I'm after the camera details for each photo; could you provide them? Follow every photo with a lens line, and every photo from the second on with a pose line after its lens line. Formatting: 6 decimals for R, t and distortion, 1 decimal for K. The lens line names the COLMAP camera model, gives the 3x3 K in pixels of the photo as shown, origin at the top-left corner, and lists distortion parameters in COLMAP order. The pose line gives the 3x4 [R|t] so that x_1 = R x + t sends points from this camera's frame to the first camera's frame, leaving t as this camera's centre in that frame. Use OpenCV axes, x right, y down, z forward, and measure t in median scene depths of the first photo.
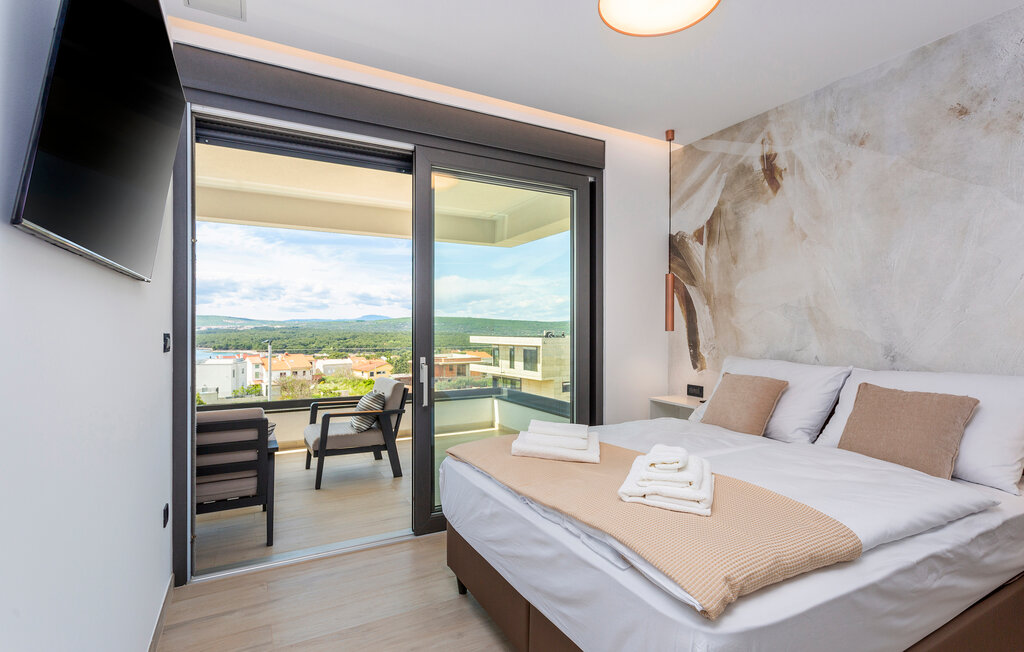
lens RADIAL K [[488.2, 0, 517.6], [0, 488.2, 325.2], [0, 0, 1]] dist [0.016361, 0.000273]
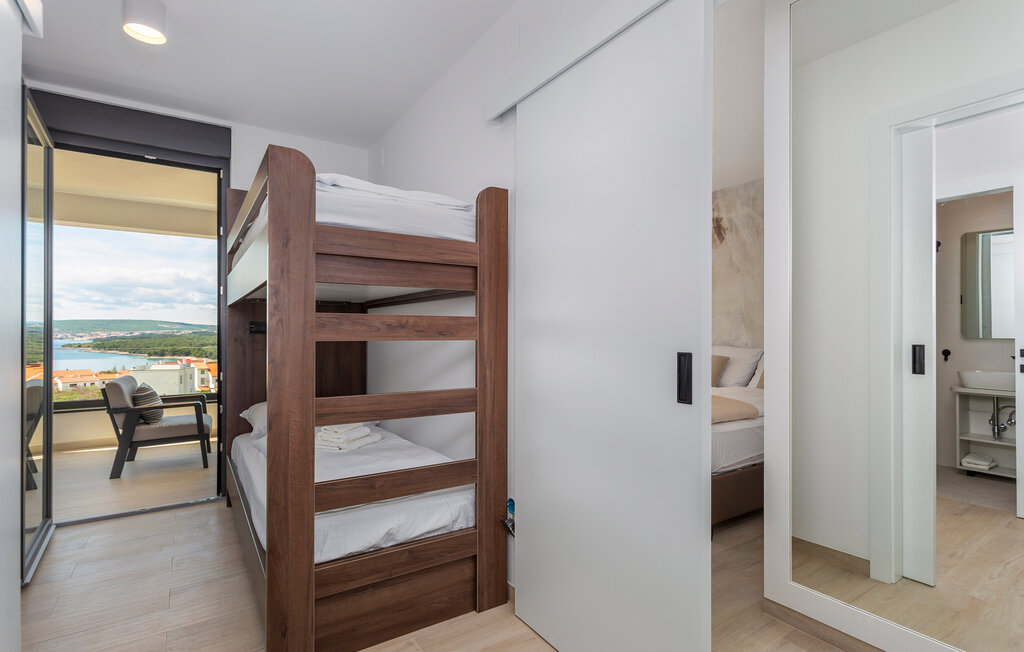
lens RADIAL K [[488.2, 0, 507.4], [0, 488.2, 329.5], [0, 0, 1]] dist [0.016361, 0.000273]
pose [[0.996351, -0.002610, 0.085313, -0.312972], [0.002578, 0.999997, 0.000479, 0.013344], [-0.085314, -0.000257, 0.996354, -0.542076]]
